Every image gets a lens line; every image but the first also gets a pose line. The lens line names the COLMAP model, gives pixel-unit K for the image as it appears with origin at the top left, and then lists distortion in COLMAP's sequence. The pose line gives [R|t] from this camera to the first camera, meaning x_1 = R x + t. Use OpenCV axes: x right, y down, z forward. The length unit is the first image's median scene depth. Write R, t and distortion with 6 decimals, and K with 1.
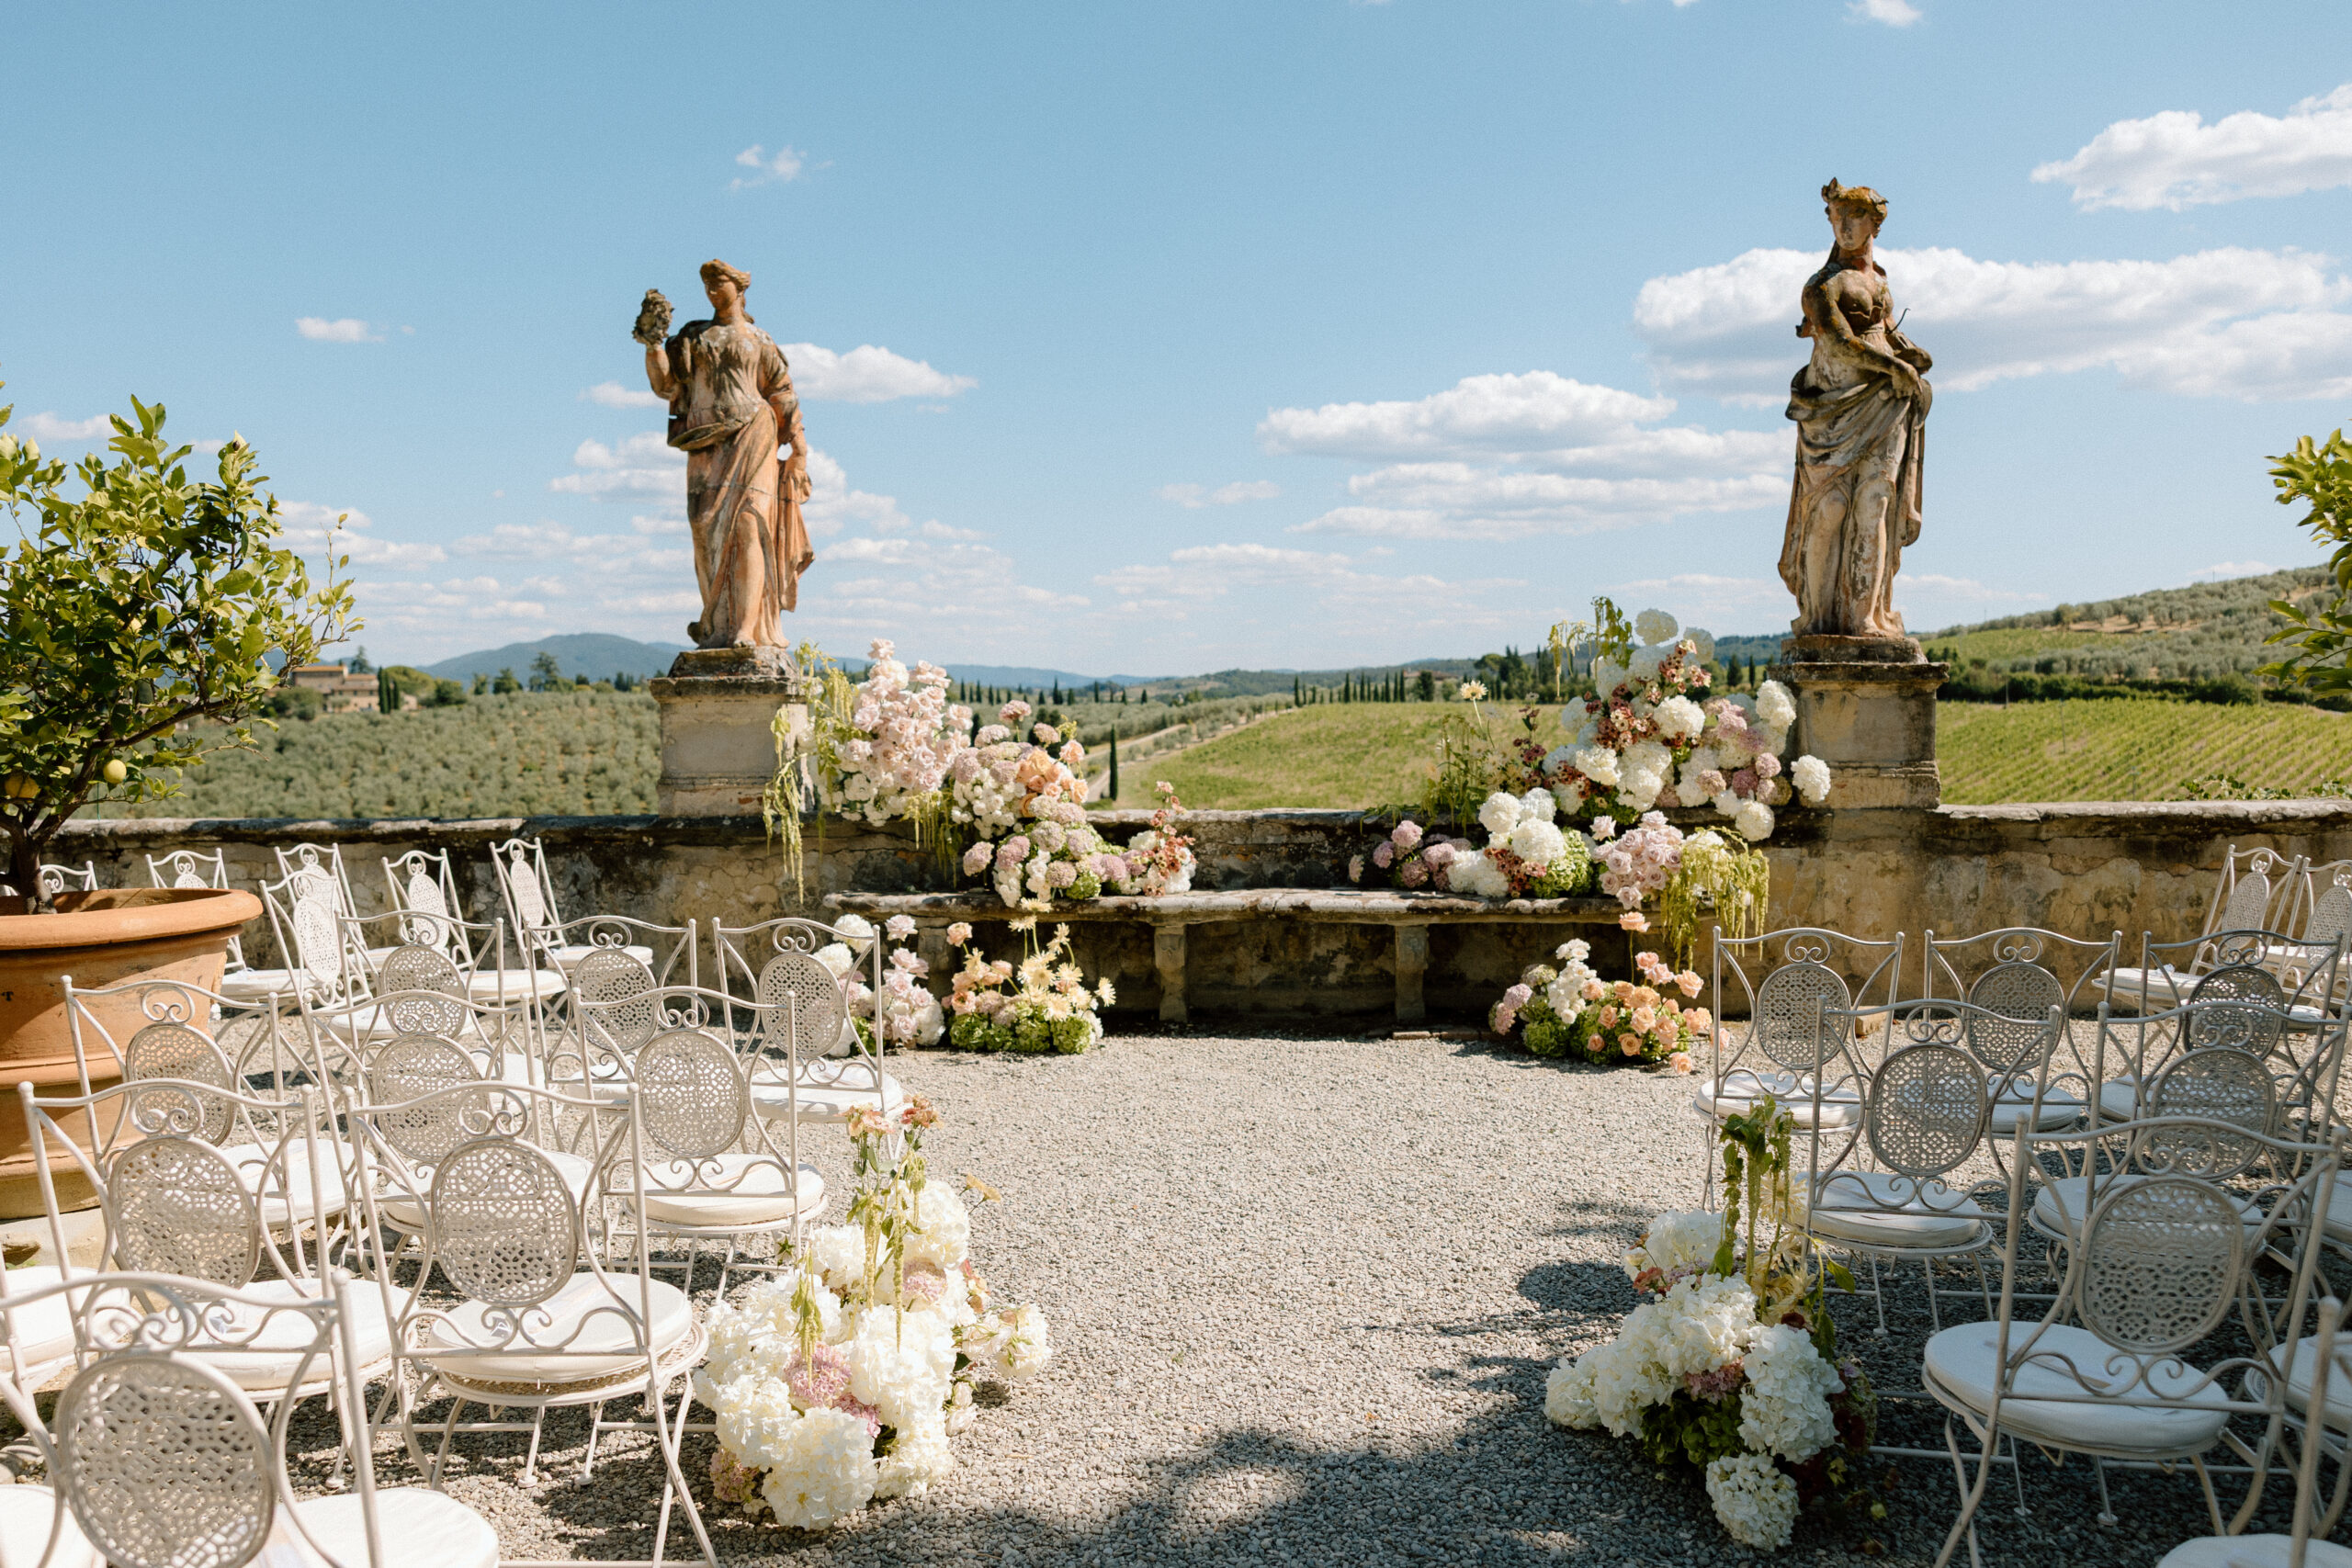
lens RADIAL K [[1933.0, 0, 1164.6], [0, 1933.0, 777.3], [0, 0, 1]] dist [-0.003088, 0.003924]
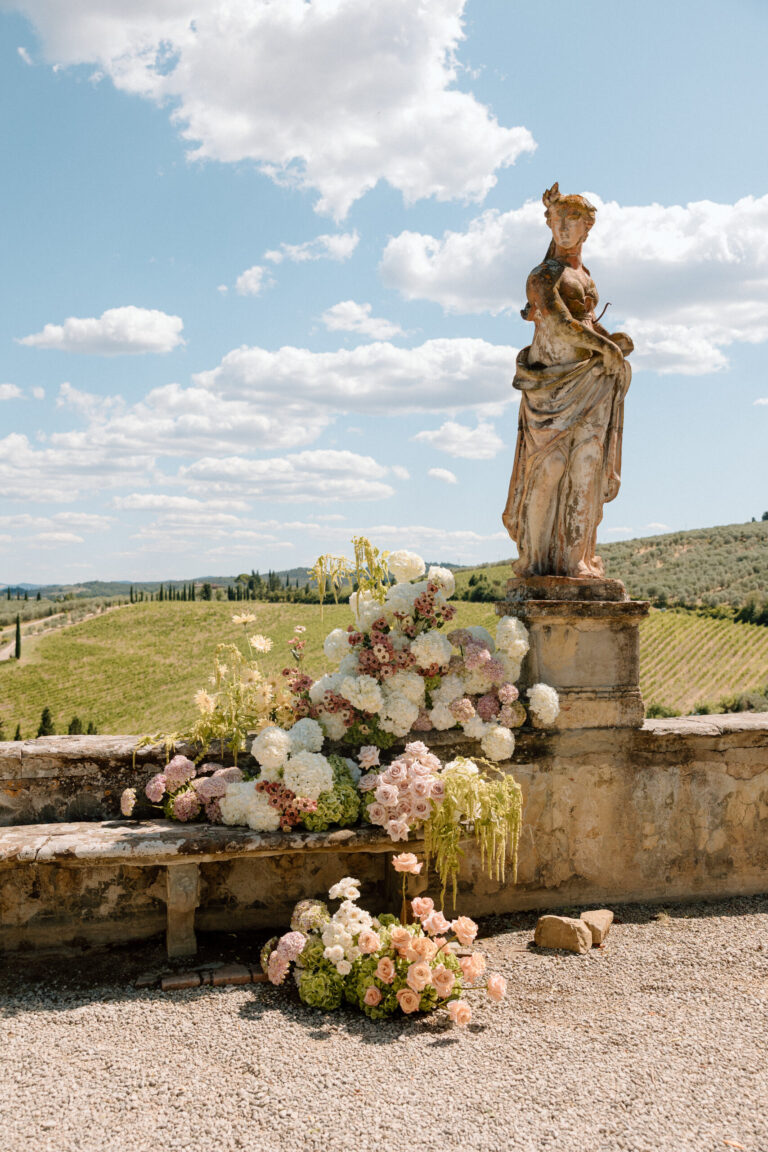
lens RADIAL K [[1060.4, 0, 380.1], [0, 1060.4, 577.2], [0, 0, 1]] dist [0.011955, 0.000000]
pose [[0.956518, 0.013848, 0.291344, 0.062036], [0.003679, 0.998220, -0.059525, -0.035903], [-0.291650, 0.058009, 0.954765, 0.430533]]
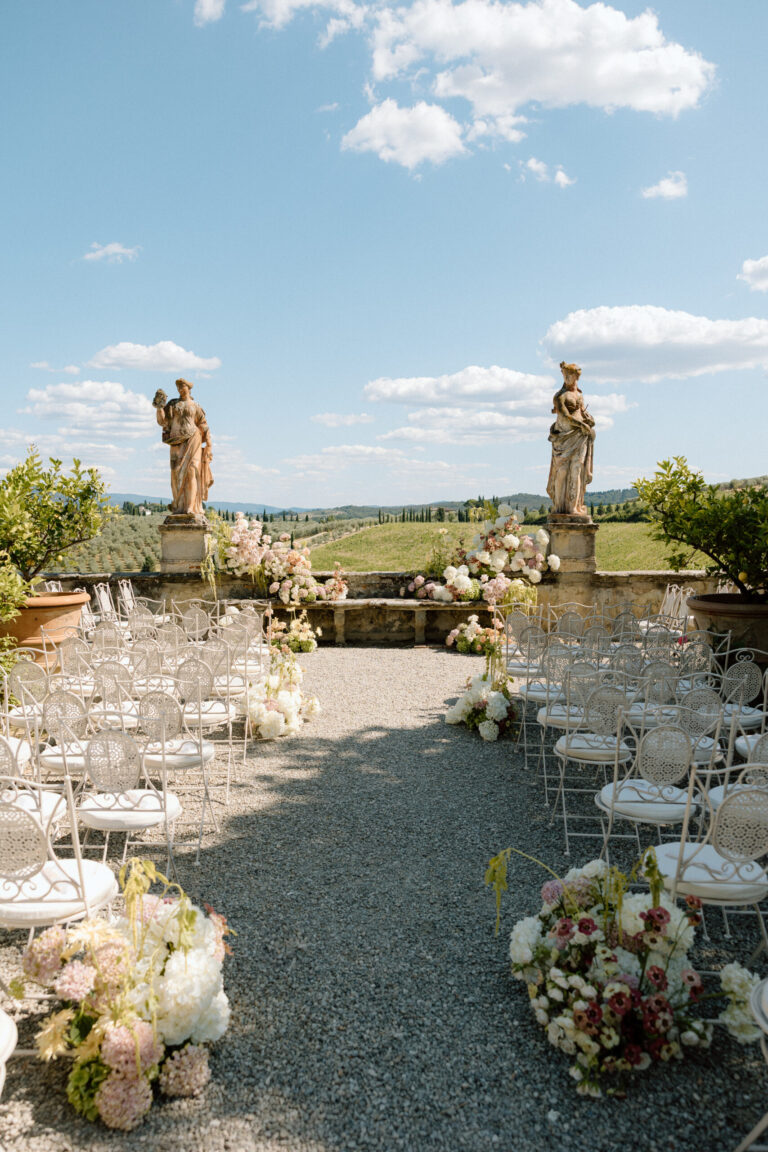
lens RADIAL K [[946.9, 0, 383.0], [0, 946.9, 573.2], [0, 0, 1]] dist [-0.003088, 0.003924]
pose [[0.997371, 0.005549, 0.072258, -0.035219], [-0.006793, 0.999833, 0.016979, -0.005442], [-0.072152, -0.017425, 0.997241, -0.440791]]
